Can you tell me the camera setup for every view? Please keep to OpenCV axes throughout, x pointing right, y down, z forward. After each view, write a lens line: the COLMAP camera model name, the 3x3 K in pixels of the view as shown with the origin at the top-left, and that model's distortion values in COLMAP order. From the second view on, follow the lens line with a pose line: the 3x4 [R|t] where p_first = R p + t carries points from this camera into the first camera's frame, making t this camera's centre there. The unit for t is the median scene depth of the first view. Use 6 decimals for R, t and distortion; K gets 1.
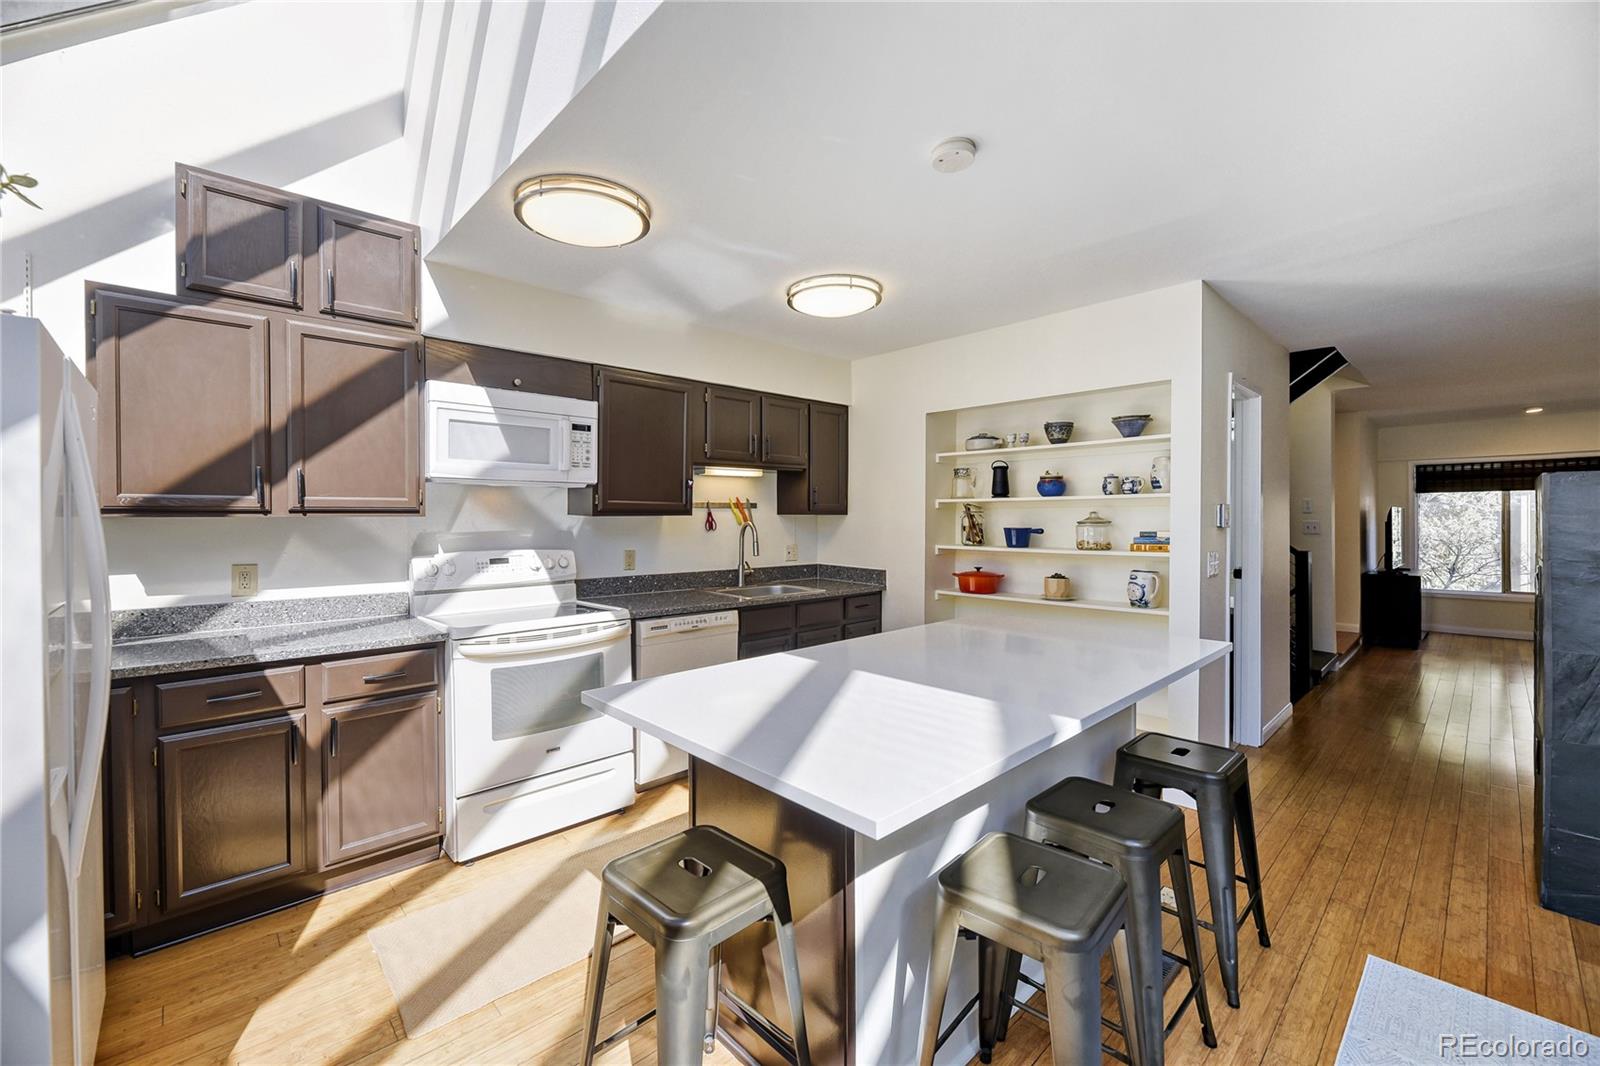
lens RADIAL K [[652.6, 0, 788.5], [0, 652.6, 528.9], [0, 0, 1]] dist [-0.004155, -0.001321]
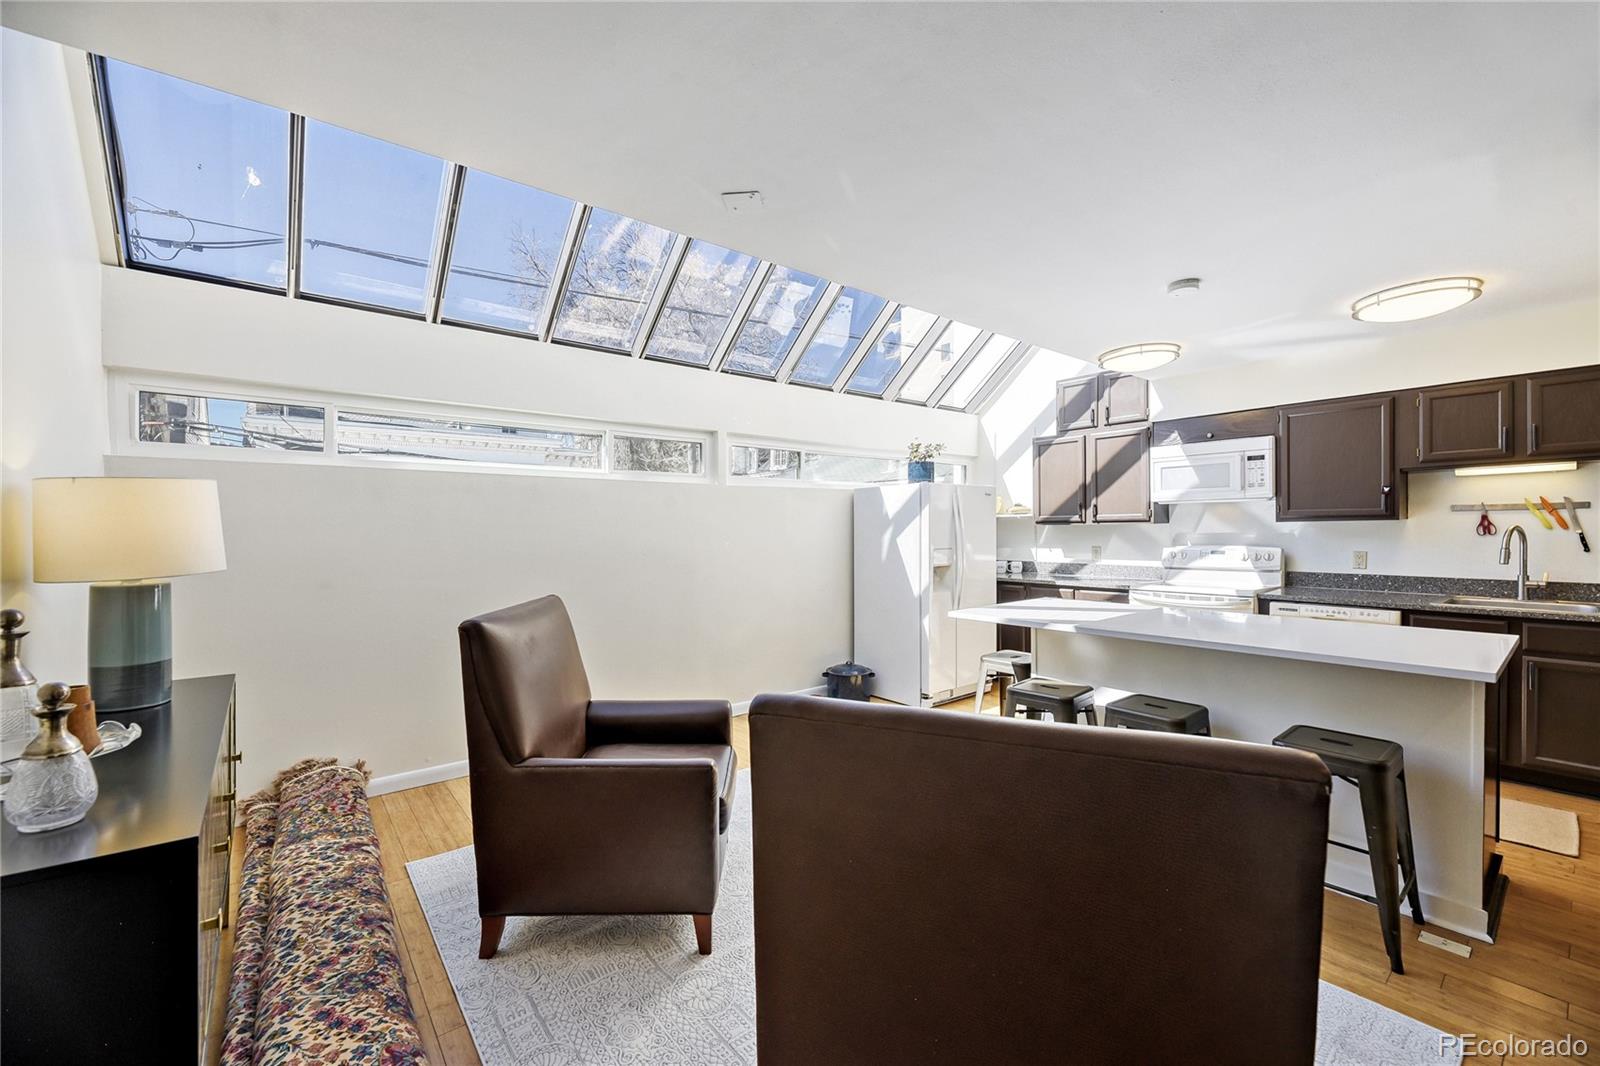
lens RADIAL K [[652.6, 0, 799.5], [0, 652.6, 532.5], [0, 0, 1]] dist [-0.004155, -0.001321]
pose [[-0.057482, 0.009732, -0.998299, 1.216570], [-0.005980, 0.999931, 0.010092, -0.006636], [0.998329, 0.006550, -0.057420, 0.131630]]
